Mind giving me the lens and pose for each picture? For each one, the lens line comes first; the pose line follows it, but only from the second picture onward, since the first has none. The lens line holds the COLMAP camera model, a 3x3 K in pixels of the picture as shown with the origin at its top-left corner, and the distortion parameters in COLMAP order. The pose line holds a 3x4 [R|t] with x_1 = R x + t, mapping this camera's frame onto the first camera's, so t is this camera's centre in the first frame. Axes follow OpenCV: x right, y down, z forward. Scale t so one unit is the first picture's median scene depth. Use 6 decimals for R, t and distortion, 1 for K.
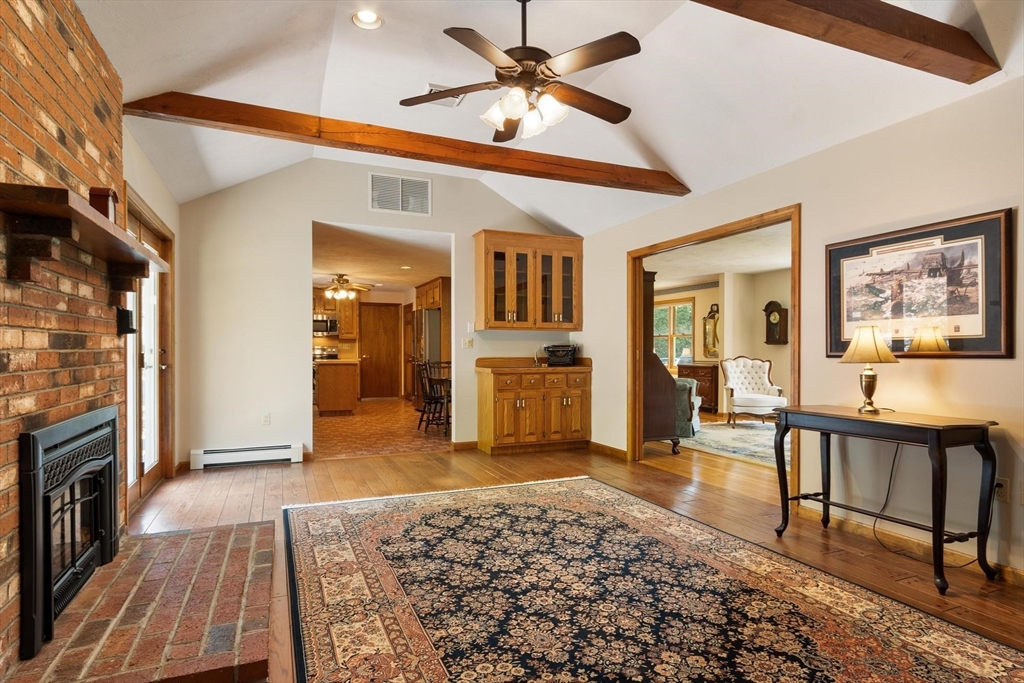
lens RADIAL K [[562.2, 0, 489.9], [0, 562.2, 353.5], [0, 0, 1]] dist [-0.000662, 0.000008]
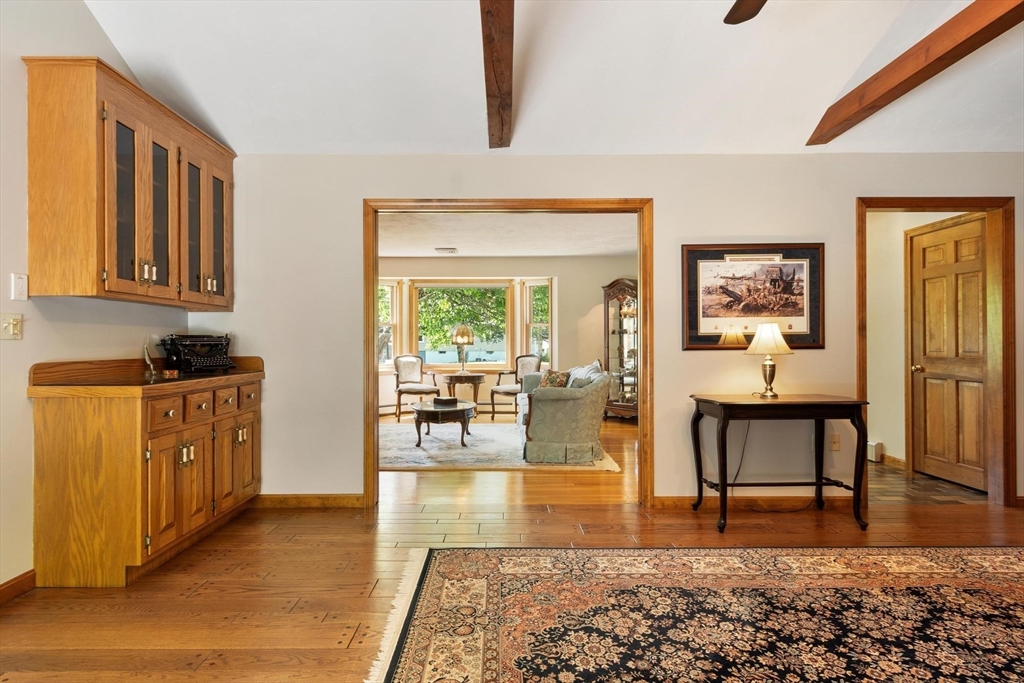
lens RADIAL K [[529.0, 0, 508.1], [0, 529.0, 343.6], [0, 0, 1]] dist [-0.005314, -0.000872]
pose [[0.361162, 0.000712, 0.932503, -0.485797], [0.007936, 0.999961, -0.003837, -0.004690], [-0.932469, 0.008786, 0.361142, 1.014318]]
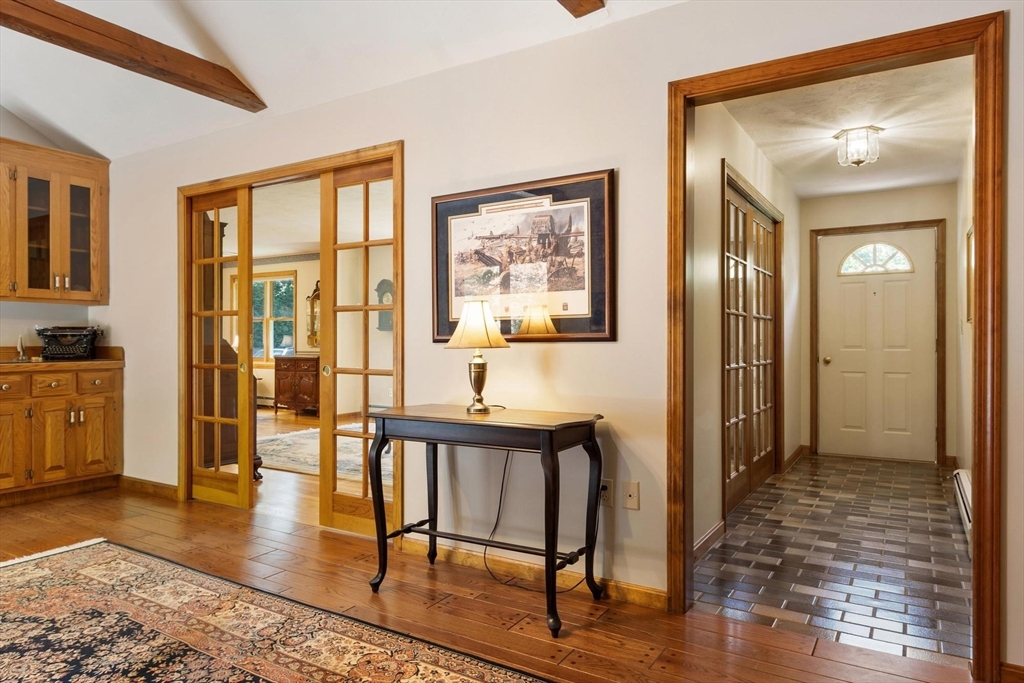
lens RADIAL K [[657.7, 0, 512.0], [0, 657.7, 341.5], [0, 0, 1]] dist [-0.006671, -0.001730]
pose [[0.799851, -0.001793, 0.600196, 0.151531], [0.003520, 0.999992, -0.001704, 0.008272], [-0.600188, 0.003476, 0.799851, 0.224035]]
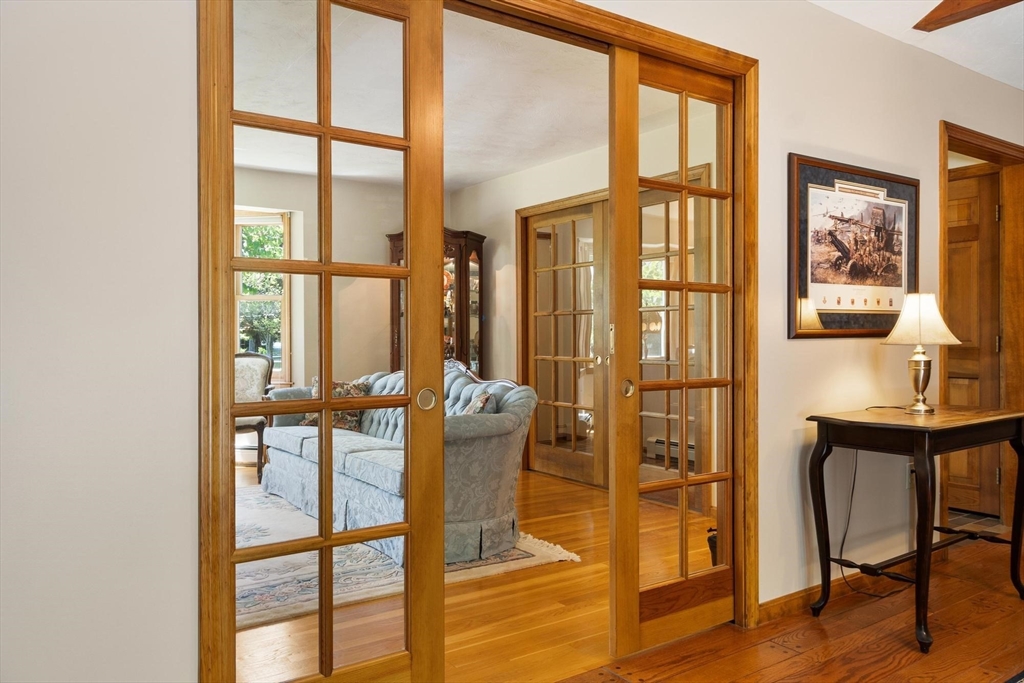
lens RADIAL K [[746.8, 0, 512.0], [0, 746.8, 341.5], [0, 0, 1]] dist [0.002094, -0.000540]
pose [[-0.237643, -0.005201, 0.971339, -0.120227], [0.008247, 0.999939, 0.007372, 0.001952], [-0.971318, 0.009762, -0.237585, 1.589380]]
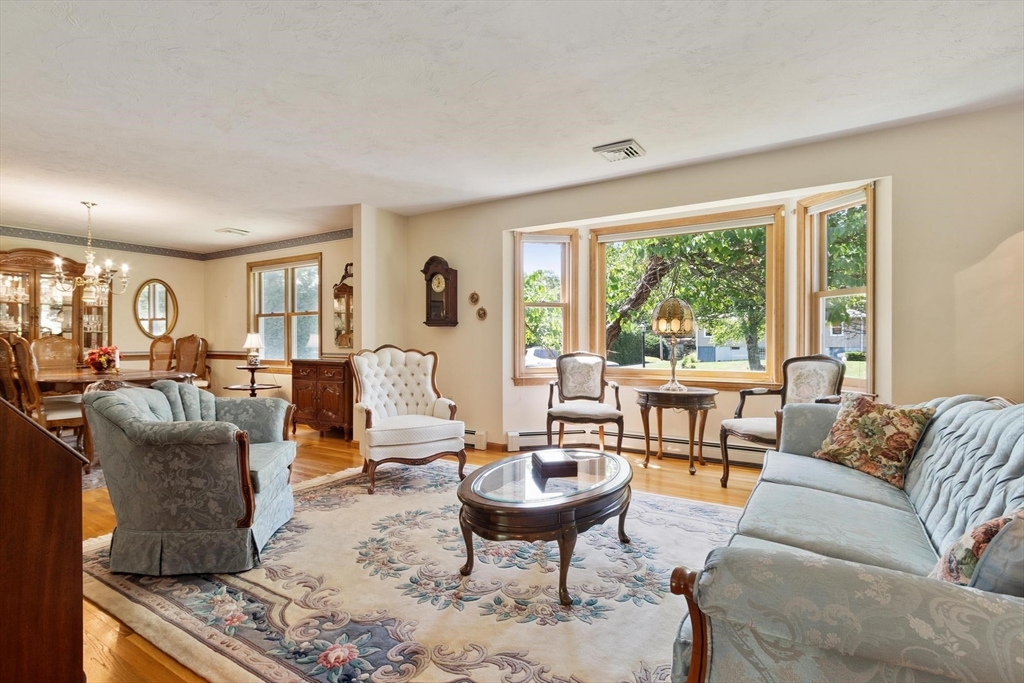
lens RADIAL K [[503.2, 0, 512.9], [0, 503.2, 344.0], [0, 0, 1]] dist [-0.002309, -0.001444]
pose [[0.799551, -0.004738, 0.600579, 0.620186], [0.004027, 0.999989, 0.002529, 0.007084], [-0.600584, 0.000396, 0.799561, 1.321147]]
